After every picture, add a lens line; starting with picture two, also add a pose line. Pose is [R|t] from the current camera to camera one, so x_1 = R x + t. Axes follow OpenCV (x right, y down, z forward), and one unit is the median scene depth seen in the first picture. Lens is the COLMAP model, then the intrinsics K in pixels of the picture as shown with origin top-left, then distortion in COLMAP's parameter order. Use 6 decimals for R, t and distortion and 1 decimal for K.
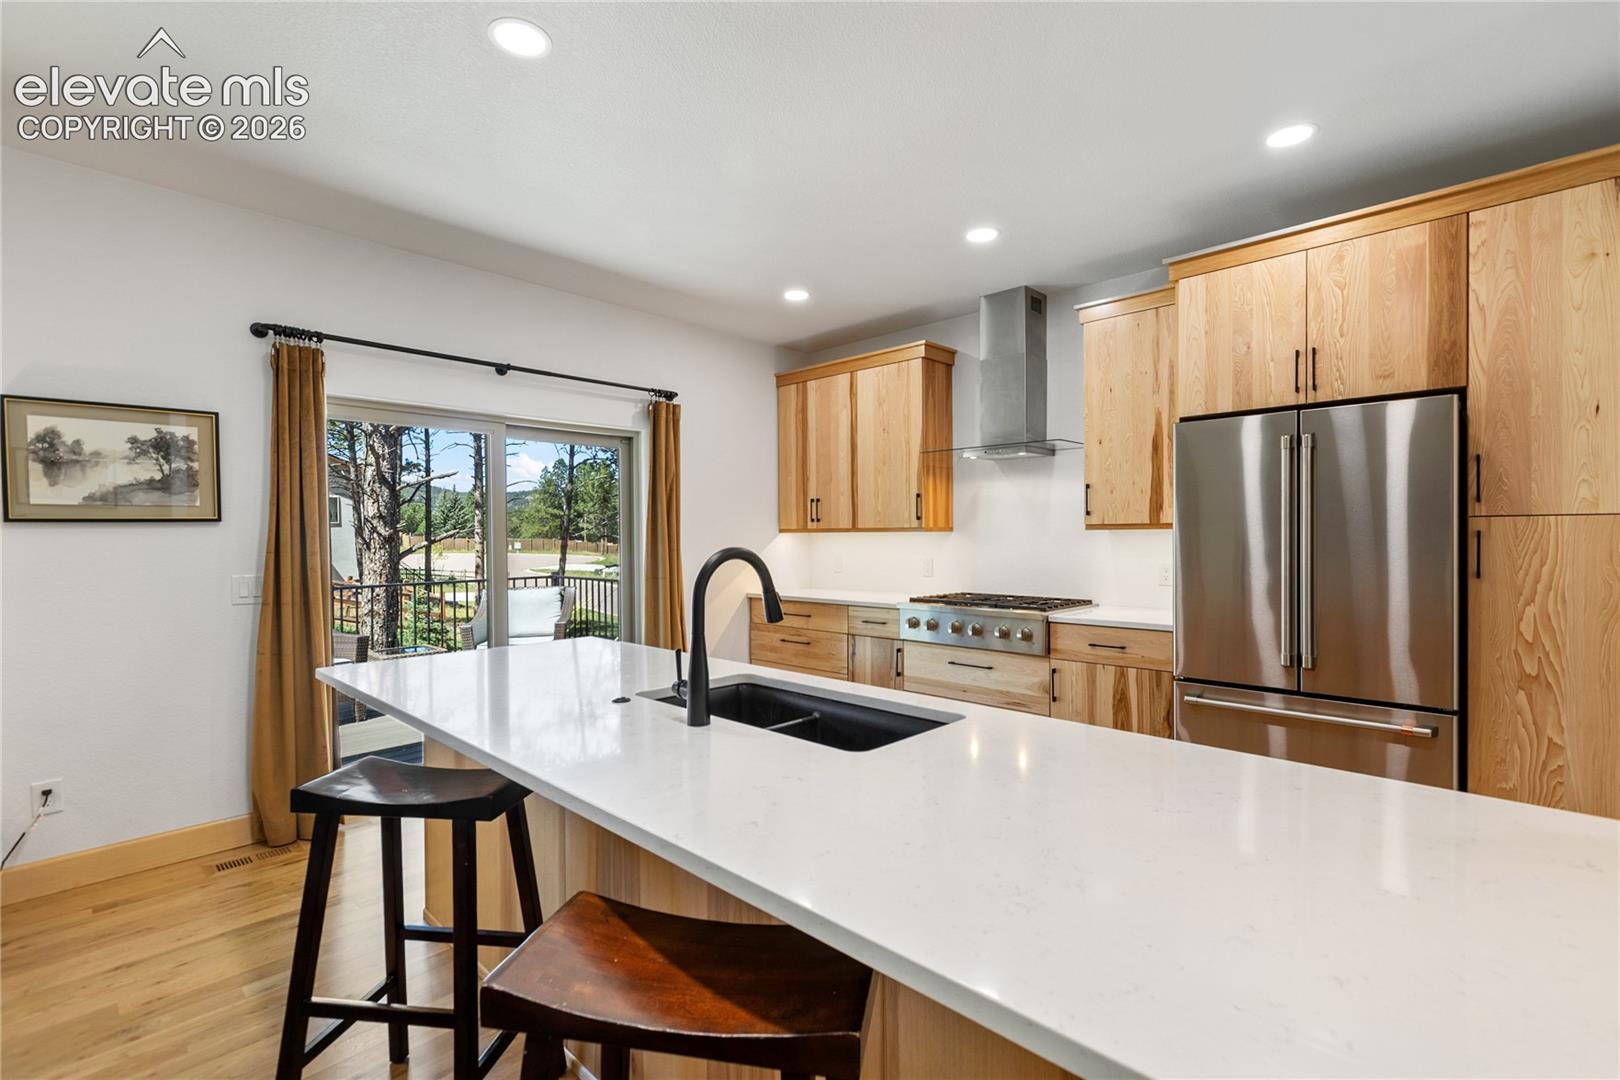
lens RADIAL K [[726.2, 0, 813.6], [0, 726.2, 544.4], [0, 0, 1]] dist [0.001082, 0.001025]
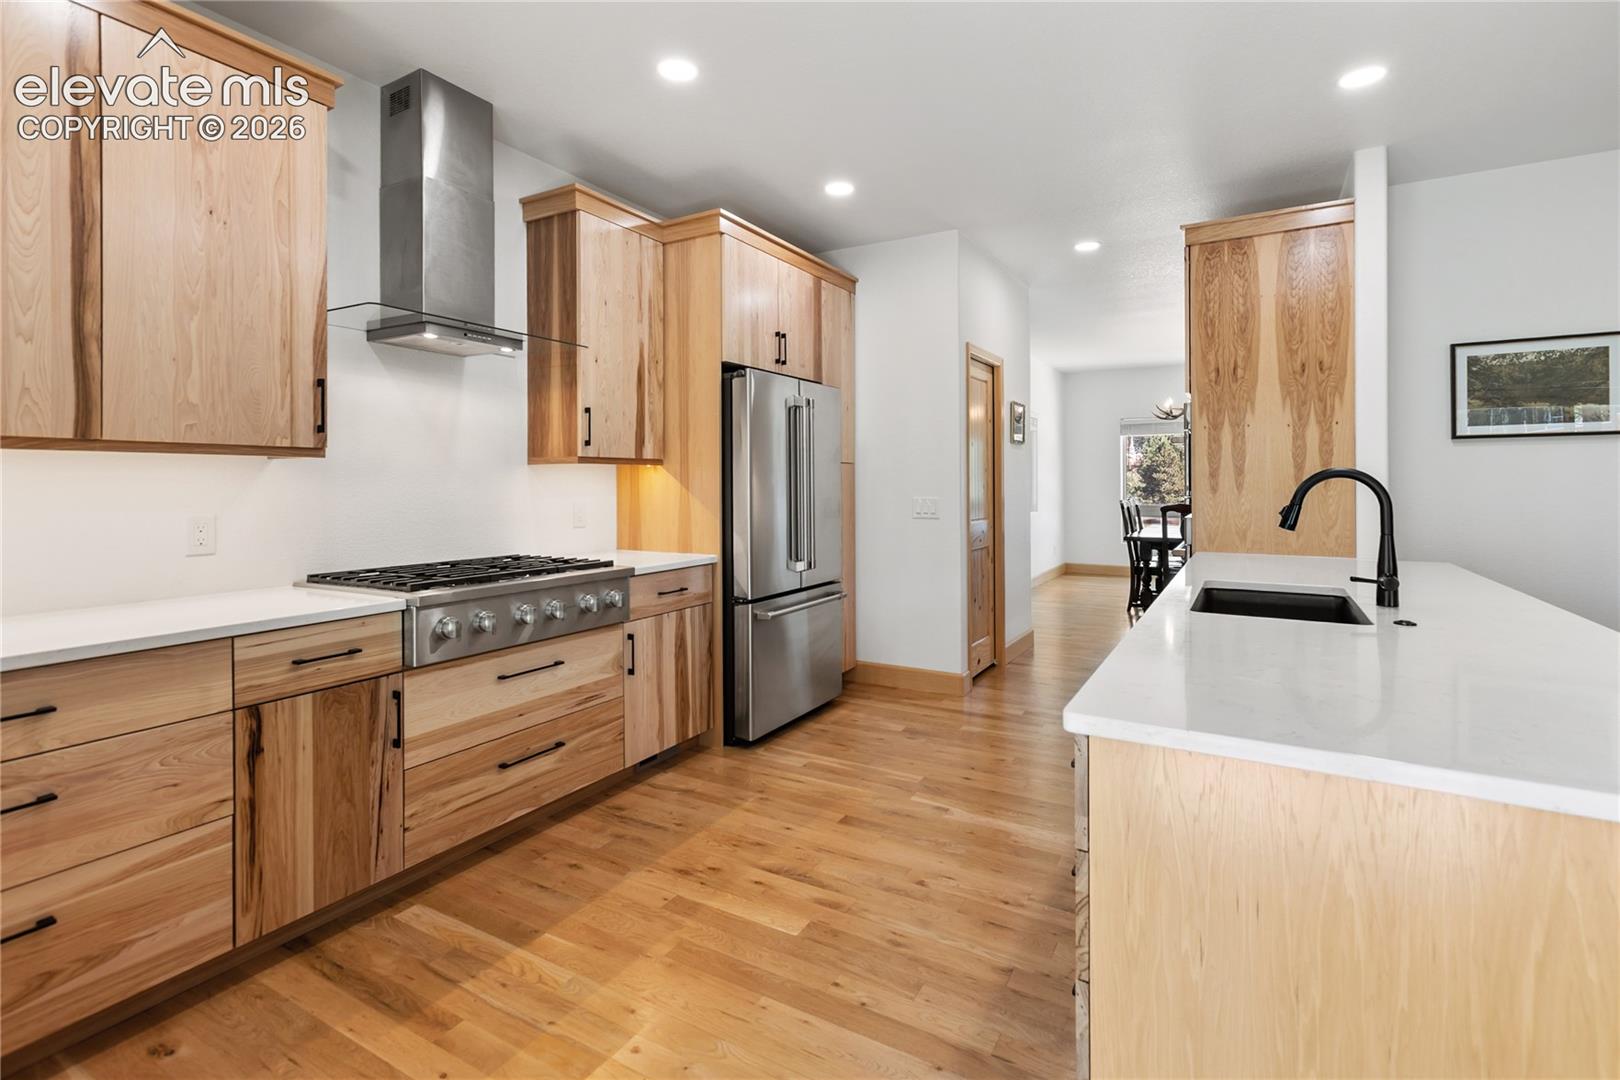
lens RADIAL K [[749.4, 0, 843.8], [0, 749.4, 472.3], [0, 0, 1]] dist [-0.000238, -0.000038]
pose [[-0.247273, 0.019292, 0.968754, -0.662440], [0.015777, 0.999749, -0.015882, 0.010470], [-0.968818, 0.011357, -0.247515, 1.201469]]
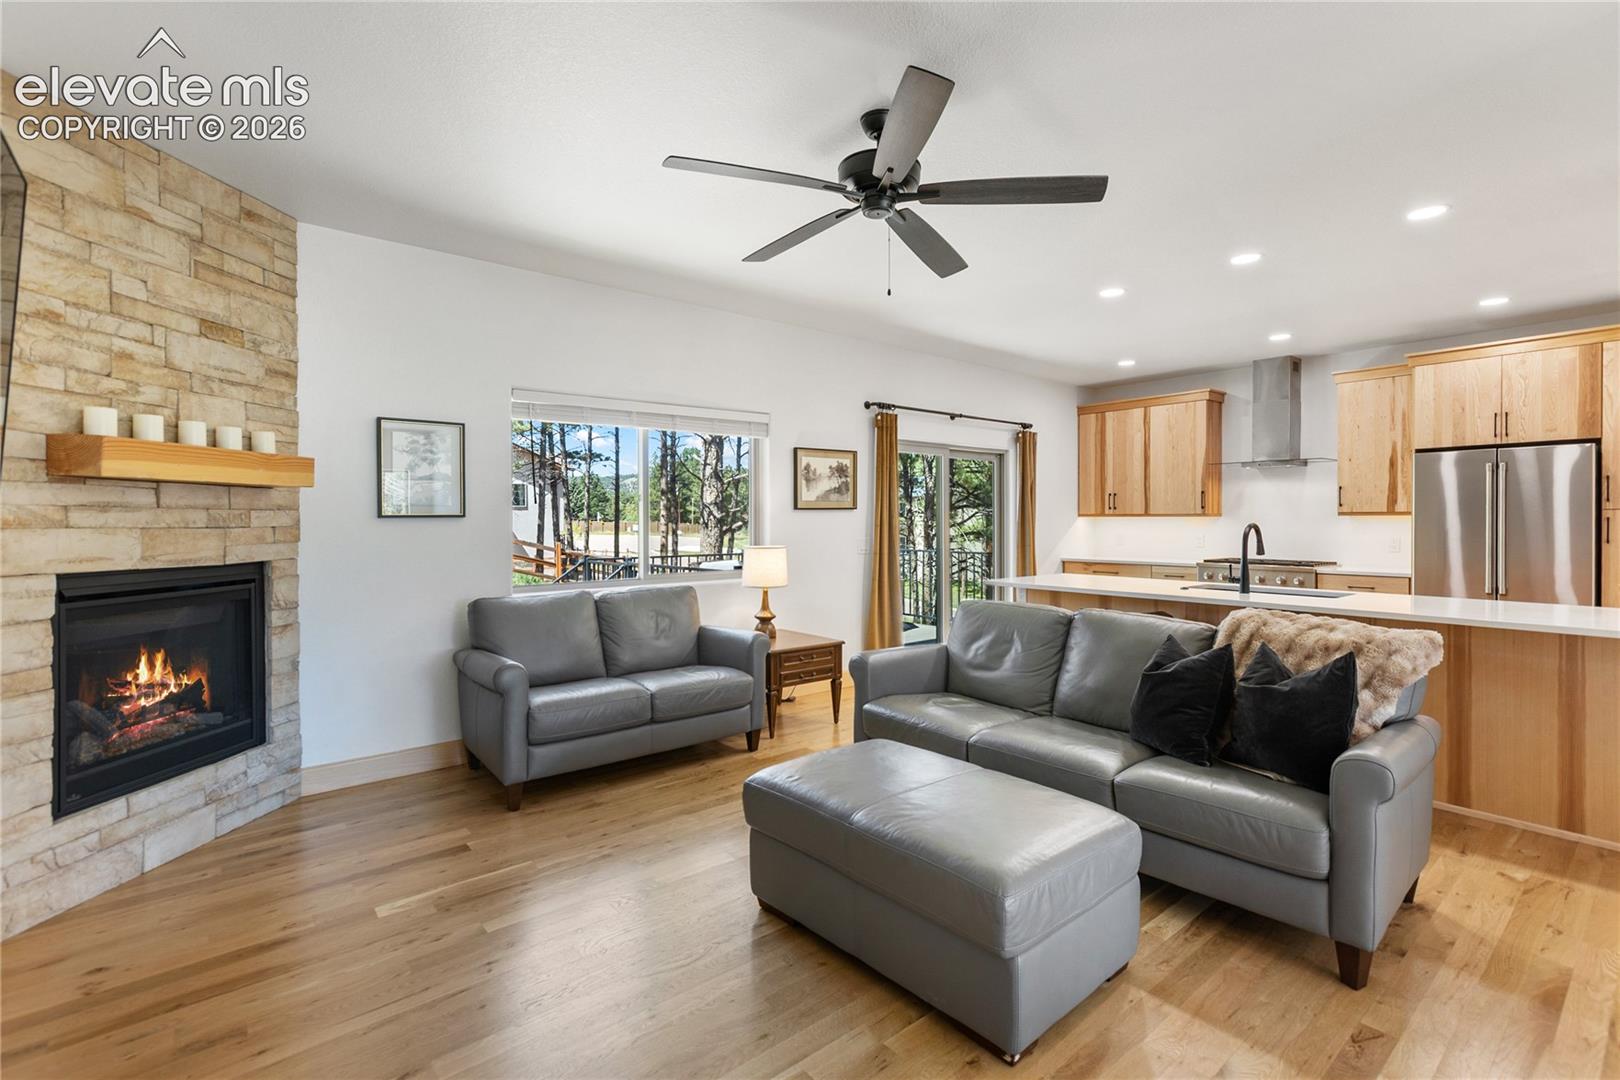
lens RADIAL K [[754.3, 0, 790.8], [0, 754.3, 527.6], [0, 0, 1]] dist [-0.000136, -0.000861]
pose [[0.992050, 0.006013, -0.125704, -0.766336], [-0.006240, 0.999980, -0.001415, 0.020103], [0.125693, 0.002188, 0.992067, -0.984189]]
